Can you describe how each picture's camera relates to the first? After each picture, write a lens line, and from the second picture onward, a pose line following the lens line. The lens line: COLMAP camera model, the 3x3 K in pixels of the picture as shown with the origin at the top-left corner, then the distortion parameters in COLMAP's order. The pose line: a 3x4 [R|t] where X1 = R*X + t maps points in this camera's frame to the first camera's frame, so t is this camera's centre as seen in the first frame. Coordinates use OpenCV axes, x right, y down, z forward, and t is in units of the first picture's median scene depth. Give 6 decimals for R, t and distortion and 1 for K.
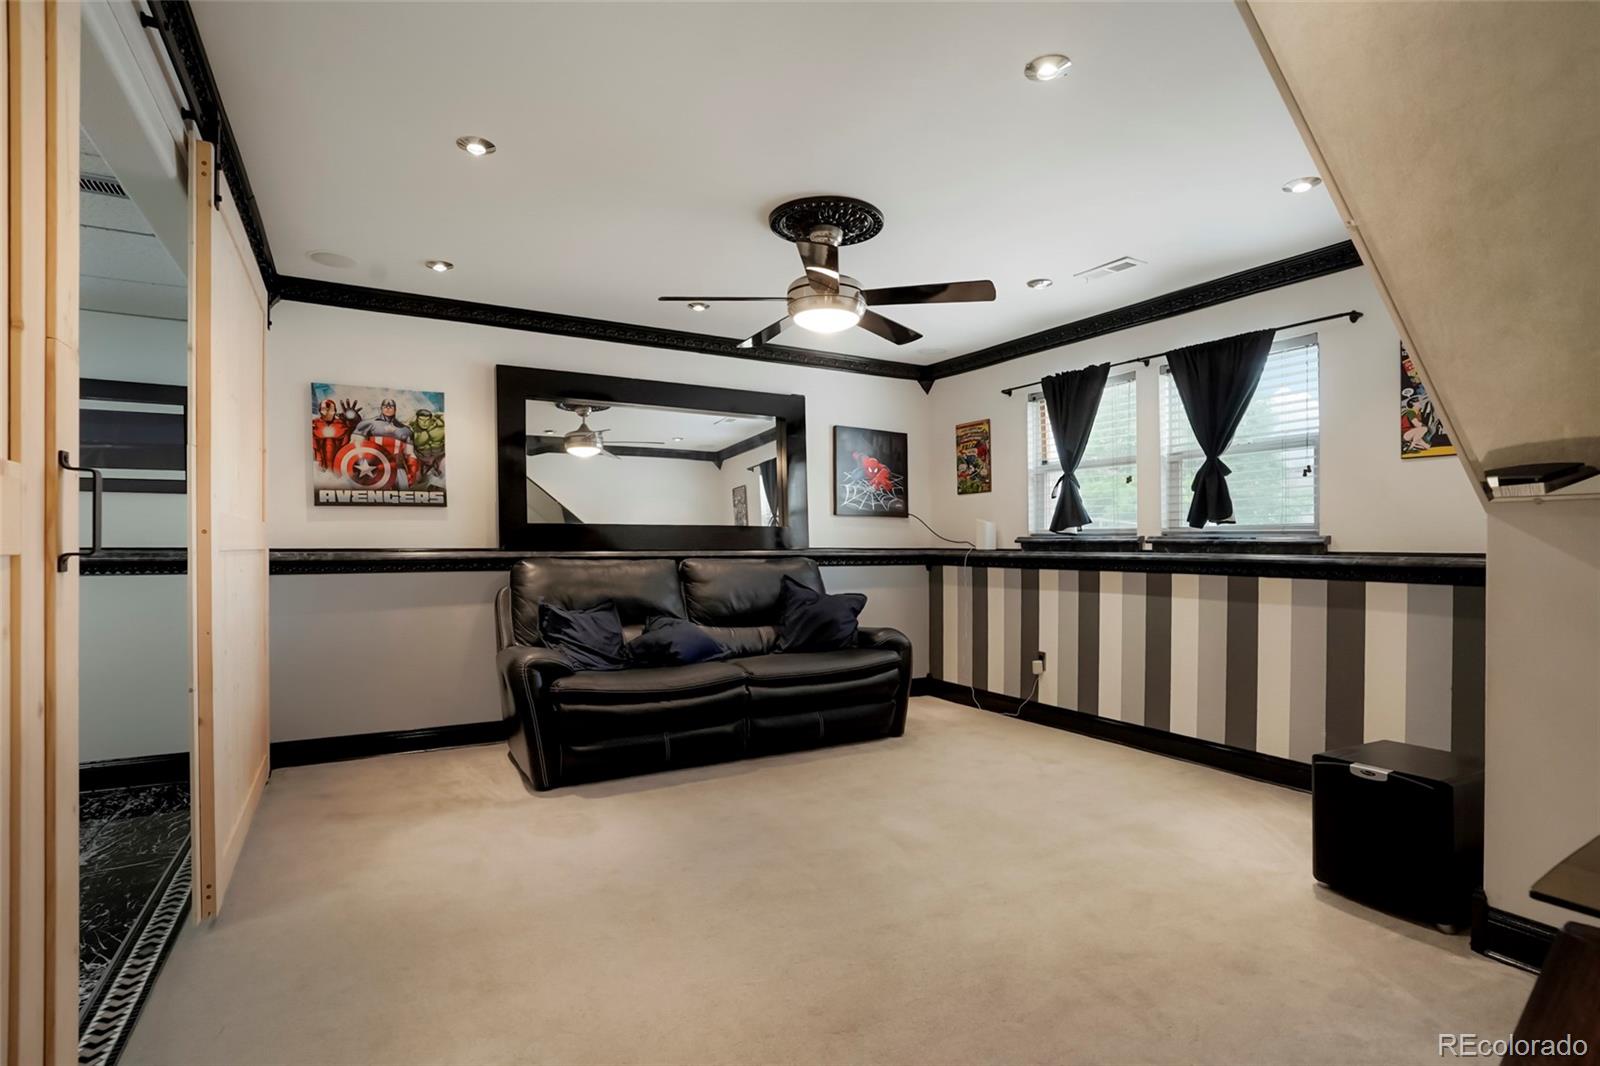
lens RADIAL K [[792.0, 0, 802.6], [0, 792.0, 542.8], [0, 0, 1]] dist [-0.031419, 0.015533]
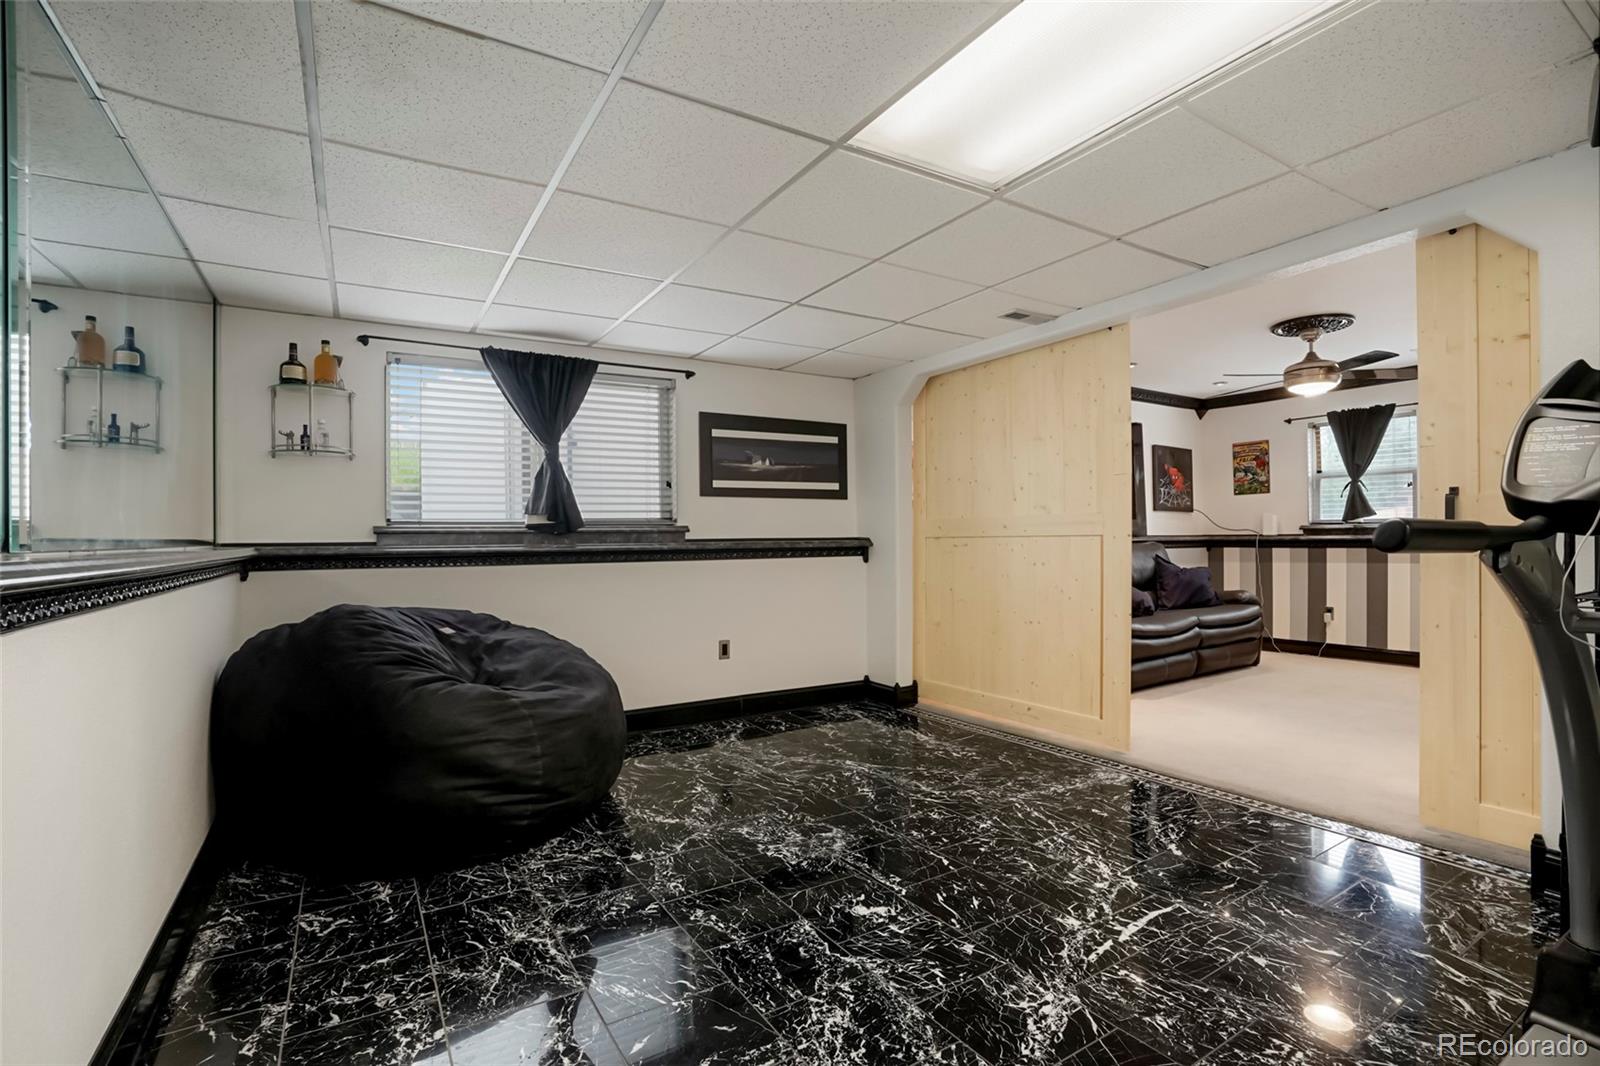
lens RADIAL K [[756.5, 0, 799.0], [0, 756.5, 529.0], [0, 0, 1]] dist [-0.039951, 0.004227]
pose [[0.999092, -0.010048, 0.041413, -0.692272], [0.010576, 0.999865, -0.012545, 0.006257], [-0.041282, 0.012971, 0.999063, -0.278911]]
